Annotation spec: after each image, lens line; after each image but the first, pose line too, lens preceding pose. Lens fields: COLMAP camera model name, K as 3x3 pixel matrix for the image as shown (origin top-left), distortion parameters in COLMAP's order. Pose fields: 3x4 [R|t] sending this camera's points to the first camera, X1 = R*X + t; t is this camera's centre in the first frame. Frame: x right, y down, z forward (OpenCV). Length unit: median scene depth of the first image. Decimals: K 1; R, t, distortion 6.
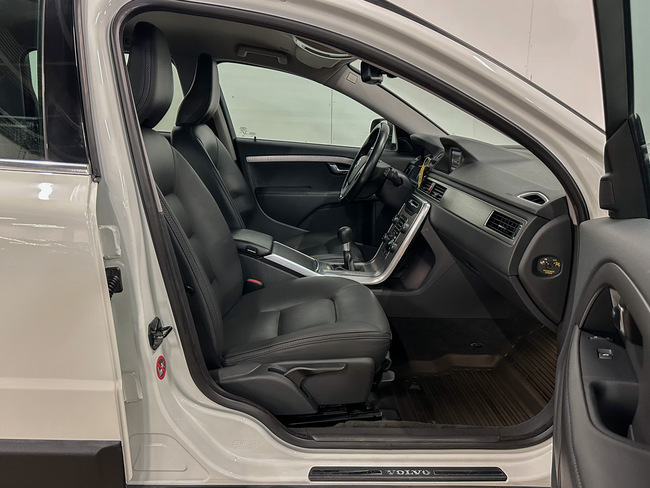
lens RADIAL K [[552.6, 0, 323.5], [0, 552.6, 244.4], [0, 0, 1]] dist [0.049719, -0.099099]
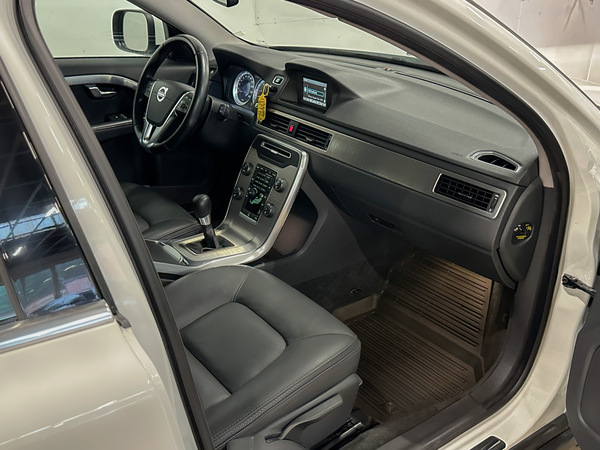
lens RADIAL K [[614.3, 0, 302.0], [0, 614.3, 226.4], [0, 0, 1]] dist [0.124268, 0.000000]
pose [[0.803991, -0.246493, 0.541146, -0.362149], [0.118732, 0.958258, 0.260087, -0.221838], [-0.582667, -0.144856, 0.799697, 0.268263]]
